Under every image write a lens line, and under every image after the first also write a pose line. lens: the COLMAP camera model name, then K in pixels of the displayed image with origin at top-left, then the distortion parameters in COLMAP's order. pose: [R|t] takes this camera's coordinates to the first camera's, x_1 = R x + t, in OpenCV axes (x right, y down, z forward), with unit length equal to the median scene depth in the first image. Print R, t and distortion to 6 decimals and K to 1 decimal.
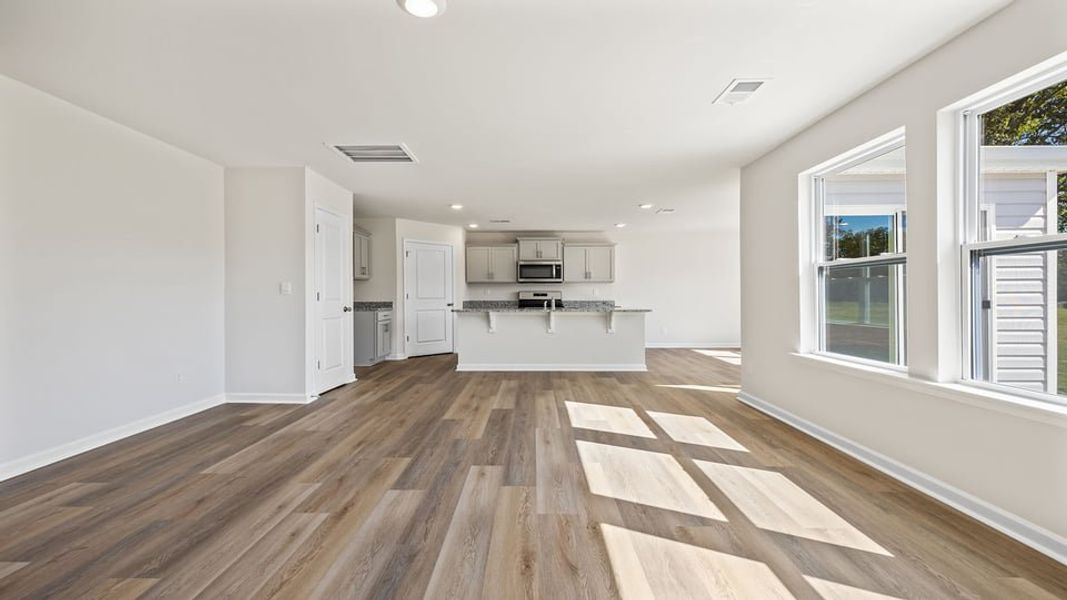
lens RADIAL K [[451.8, 0, 531.6], [0, 451.8, 295.8], [0, 0, 1]] dist [0.000979, 0.000289]
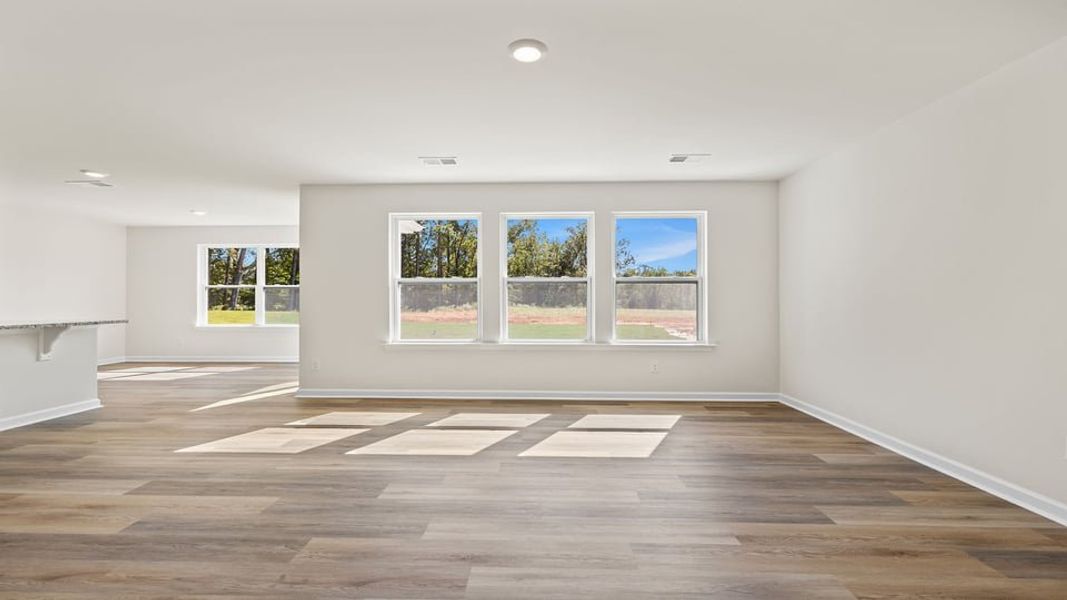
lens RADIAL K [[451.8, 0, 531.6], [0, 451.8, 295.8], [0, 0, 1]] dist [0.000979, 0.000289]
pose [[0.025974, 0.010885, 0.999603, -0.673810], [-0.001289, 0.999940, -0.010855, -0.002564], [-0.999662, -0.001007, 0.025986, 0.460252]]
